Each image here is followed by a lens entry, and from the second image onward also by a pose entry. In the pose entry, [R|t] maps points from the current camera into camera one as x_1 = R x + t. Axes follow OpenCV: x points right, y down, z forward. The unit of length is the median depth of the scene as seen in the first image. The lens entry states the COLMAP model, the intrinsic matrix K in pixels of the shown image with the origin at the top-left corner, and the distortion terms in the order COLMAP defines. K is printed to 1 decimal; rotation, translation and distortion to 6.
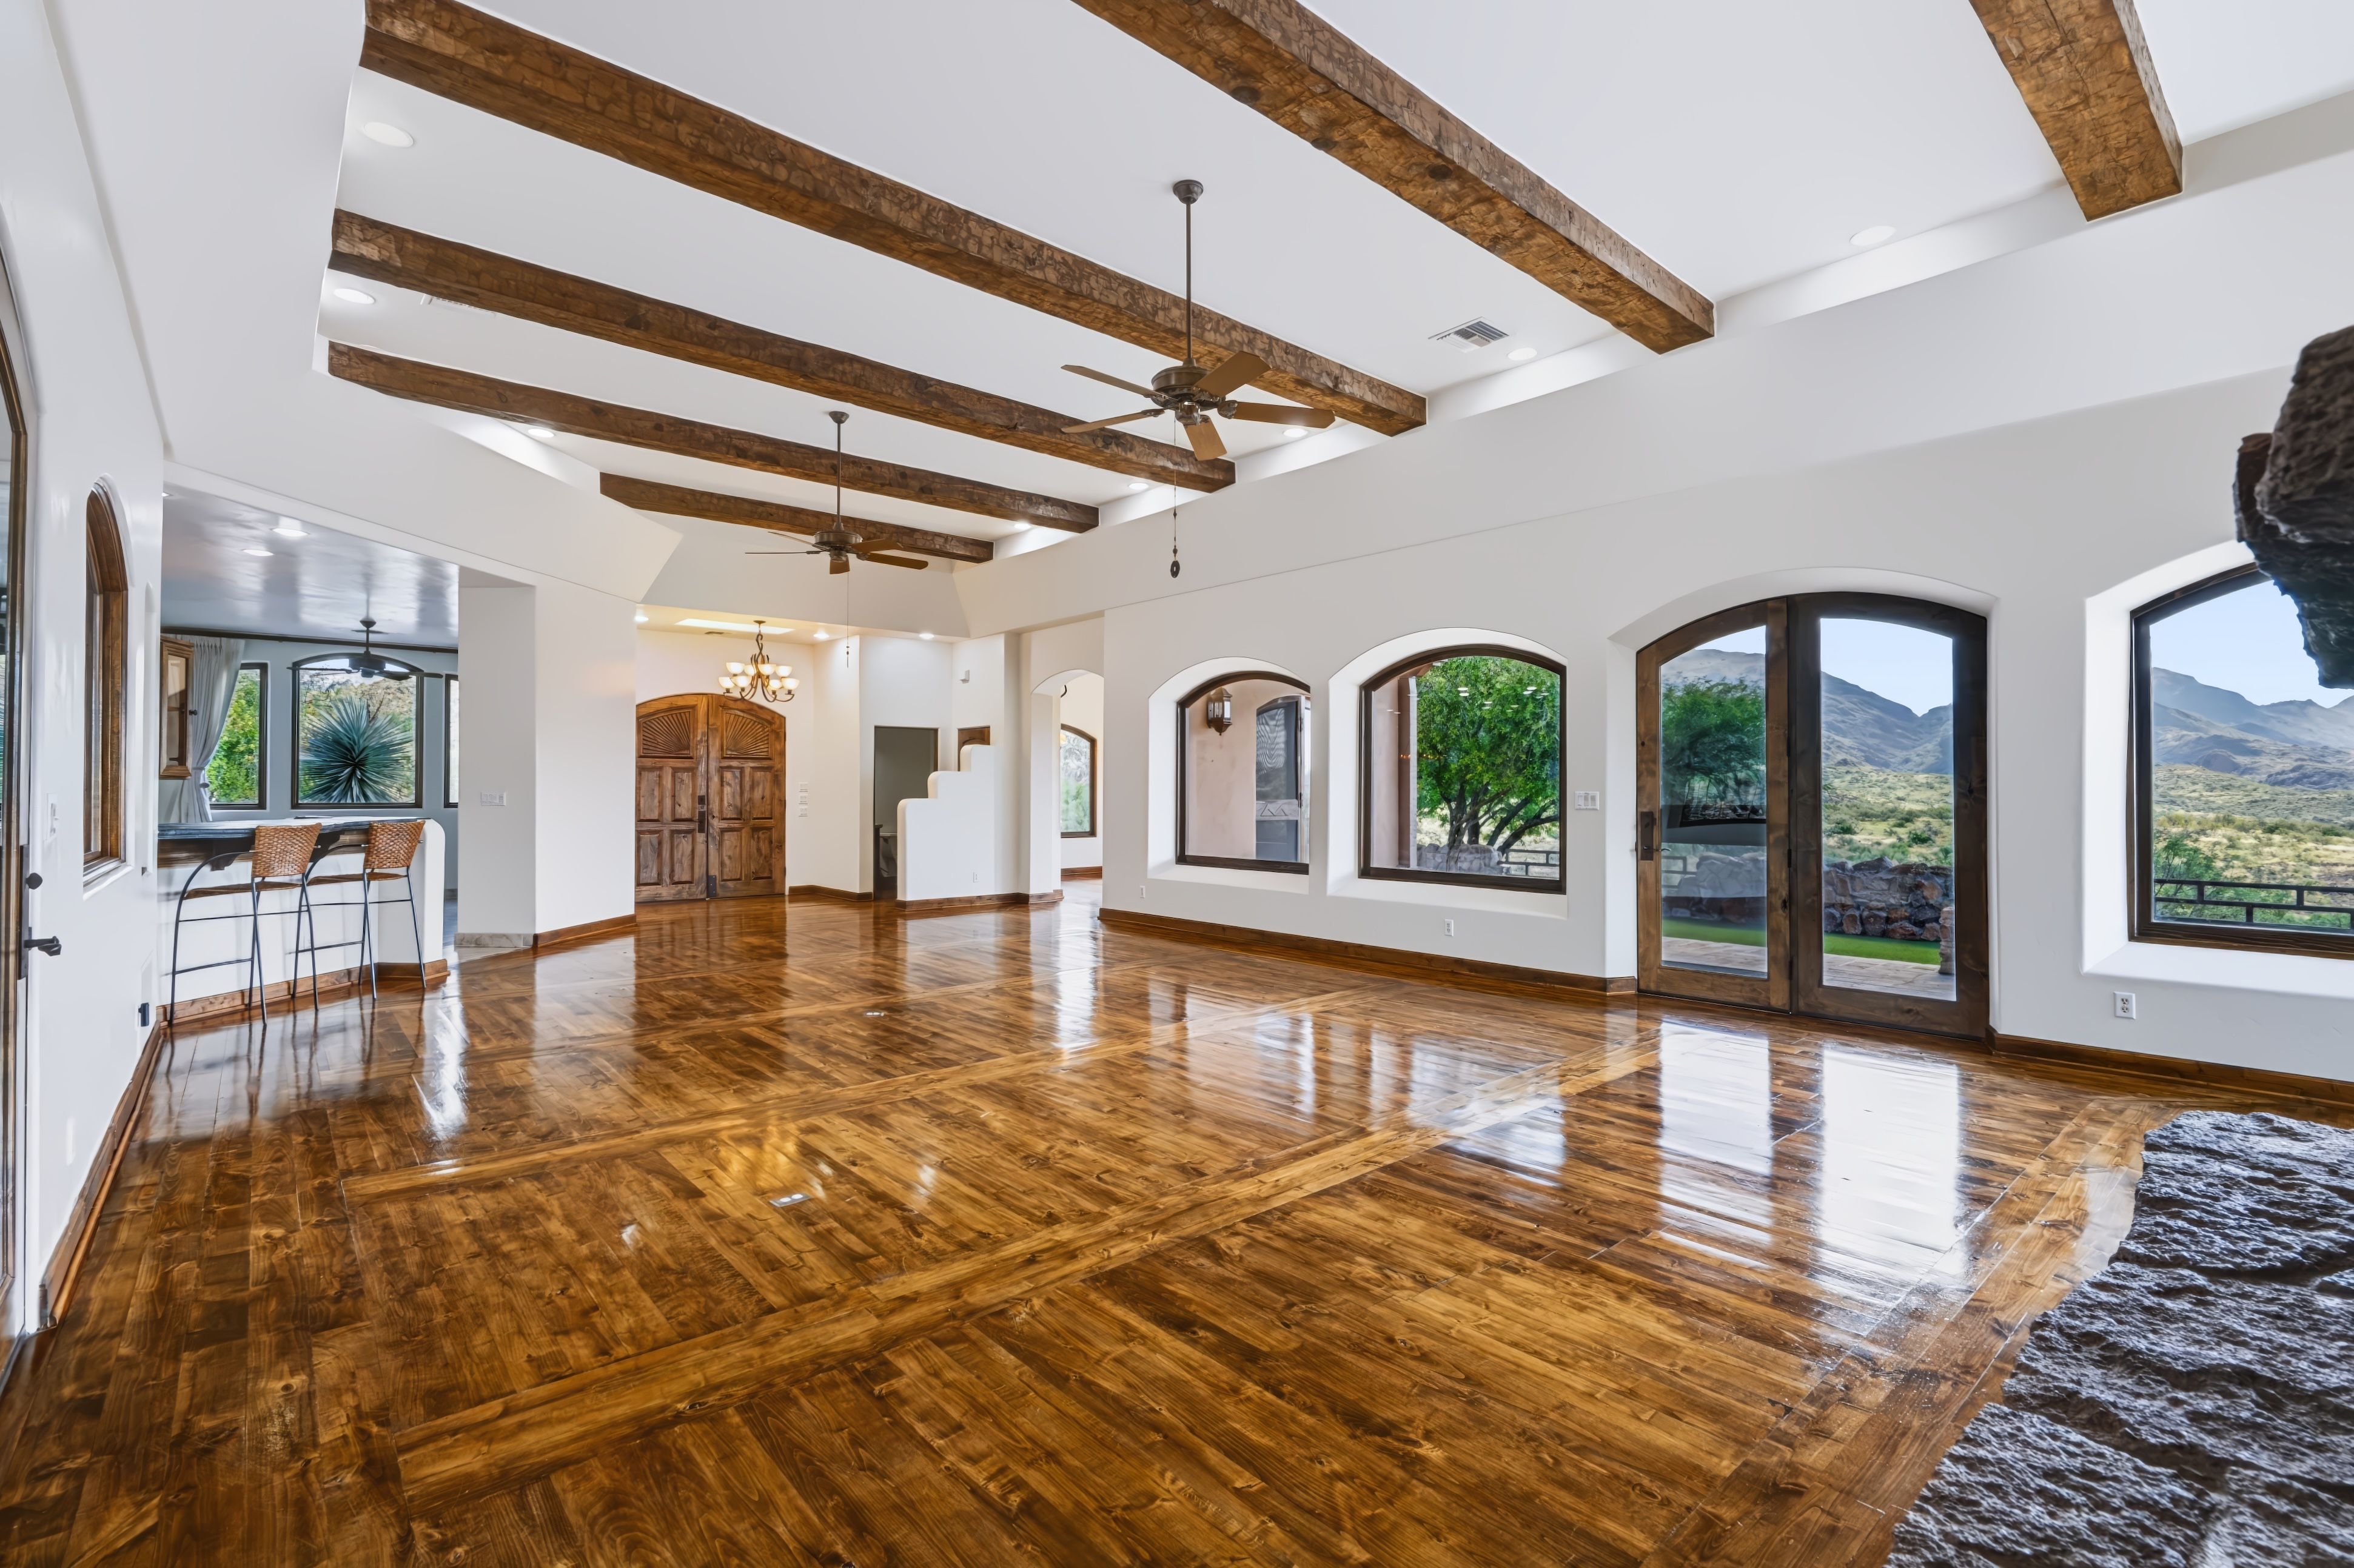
lens RADIAL K [[1081.5, 0, 1176.8], [0, 1081.5, 777.8], [0, 0, 1]] dist [-0.002254, 0.000761]
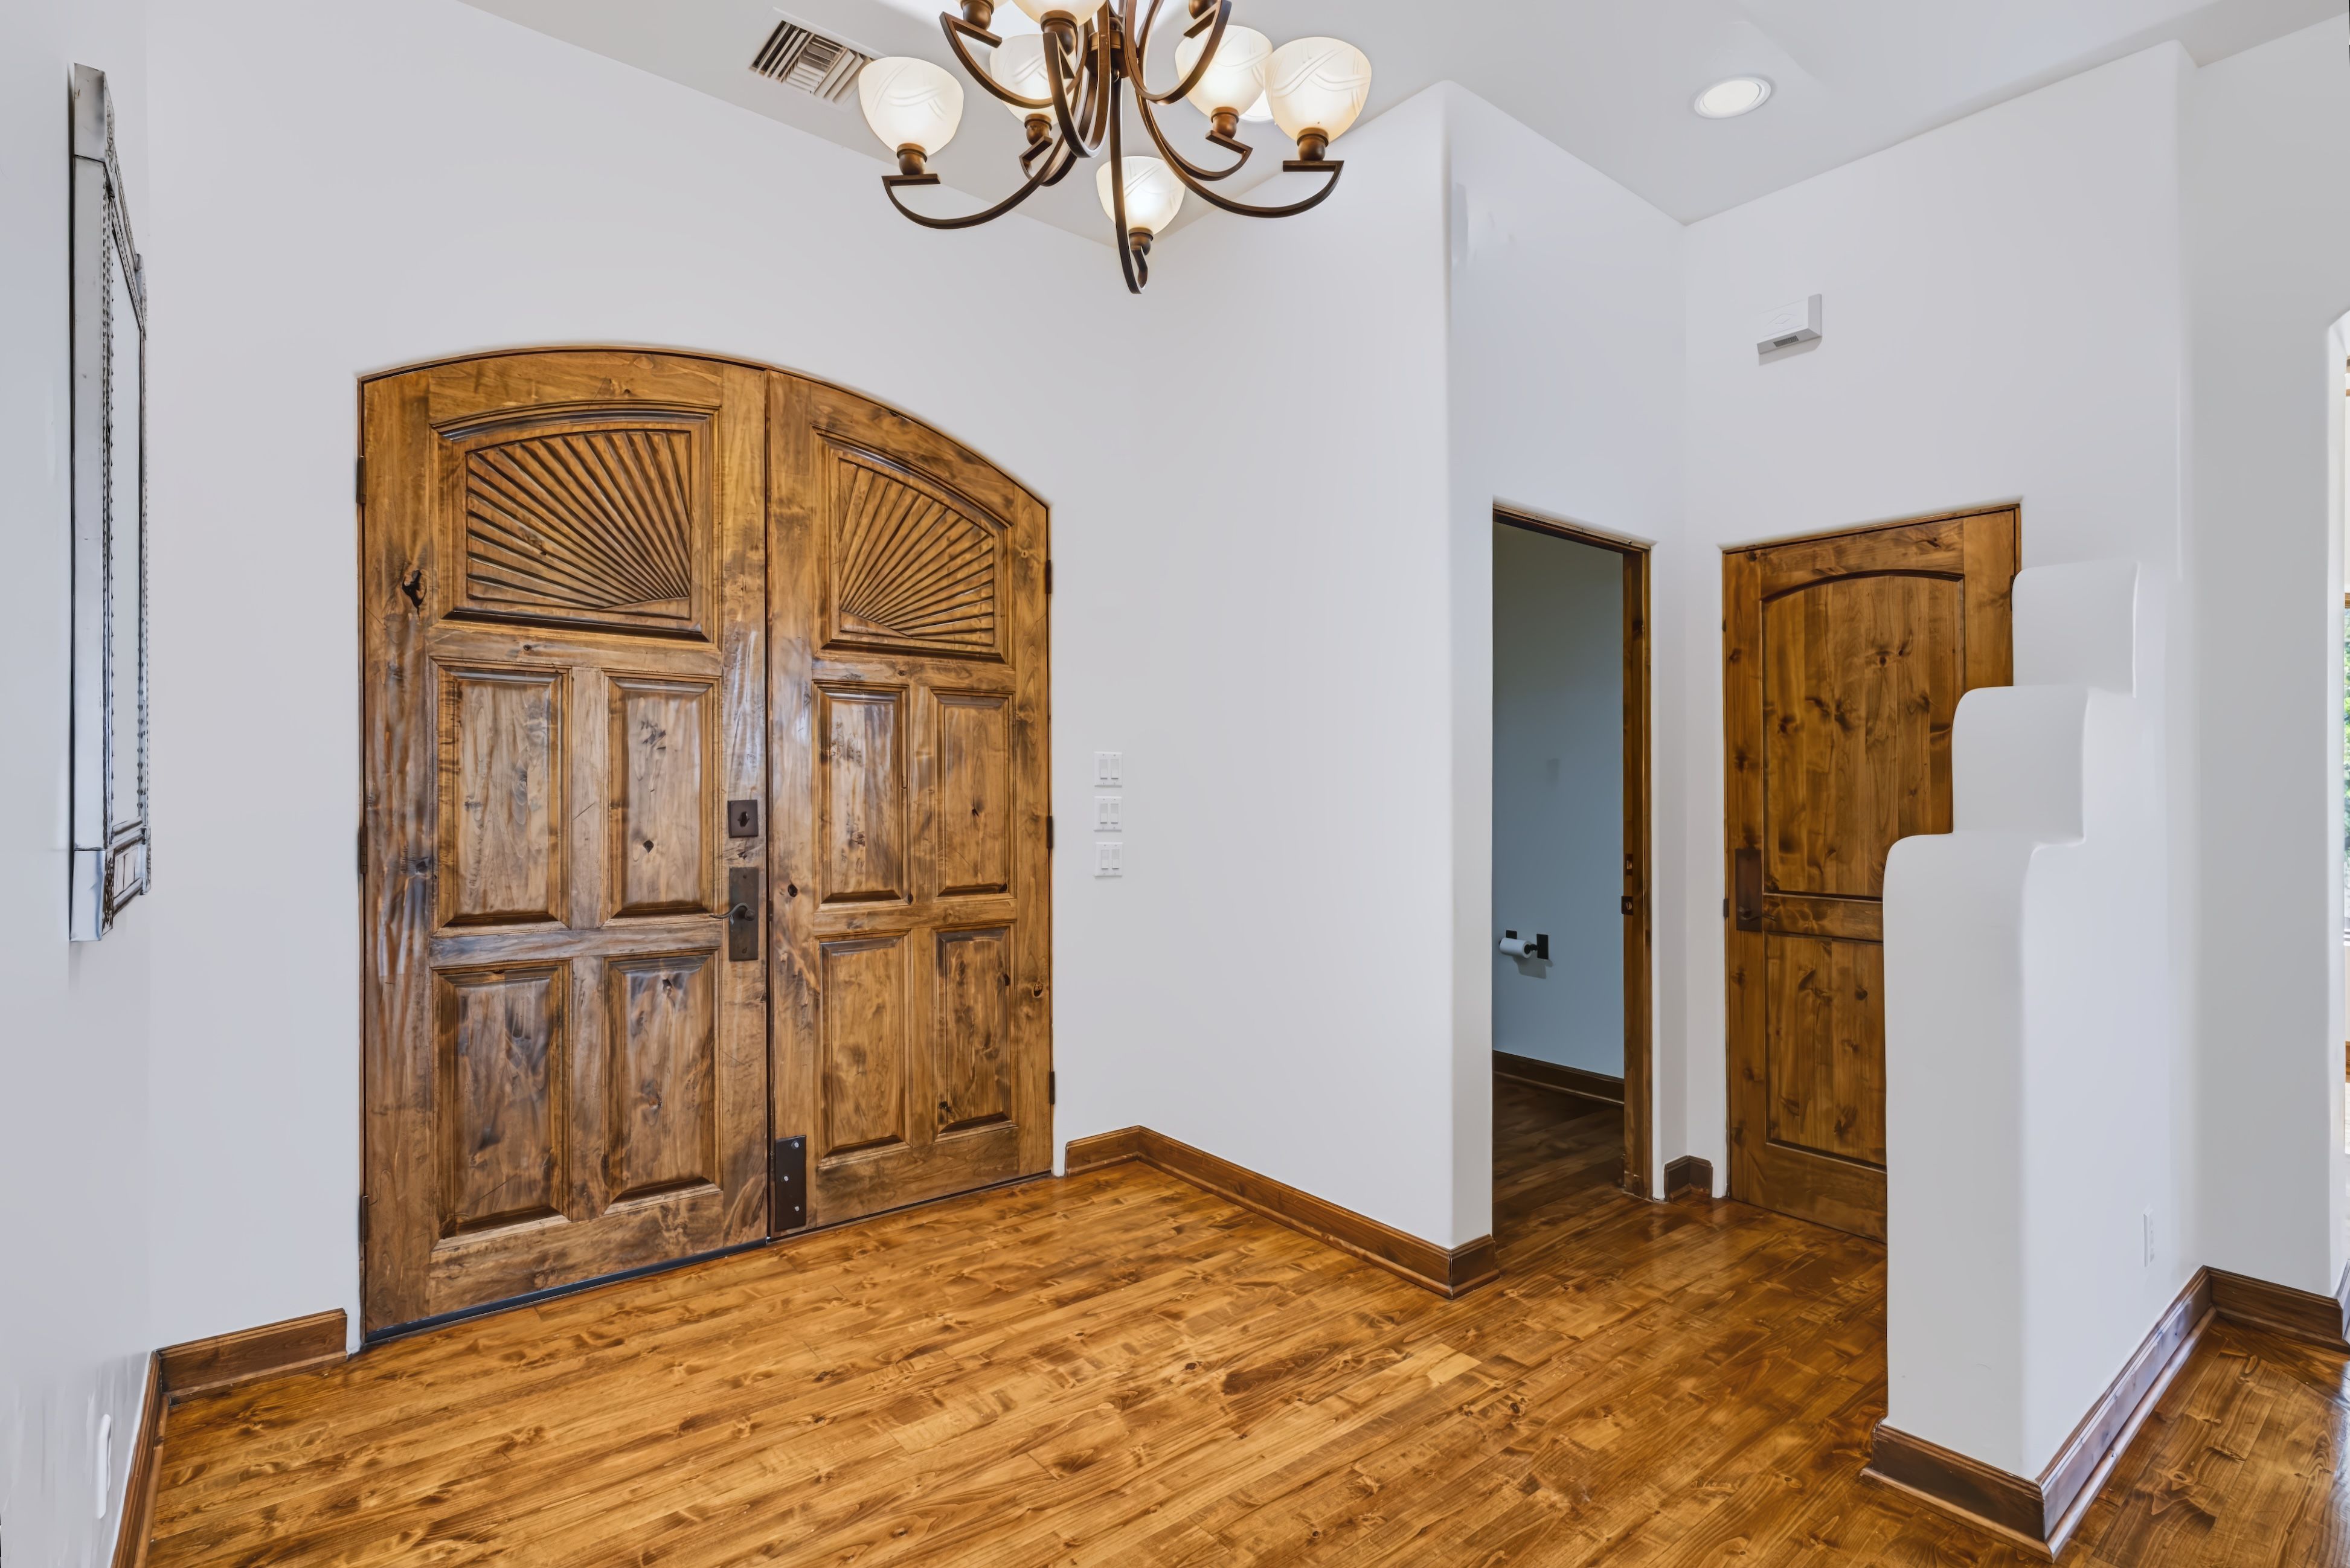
lens RADIAL K [[1136.1, 0, 1176.1], [0, 1136.1, 790.6], [0, 0, 1]] dist [-0.000892, -0.000027]
pose [[0.999412, 0.007679, -0.033426, -0.340589], [-0.006922, 0.999719, 0.022691, 0.008139], [0.033590, -0.022447, 0.999184, 0.764109]]
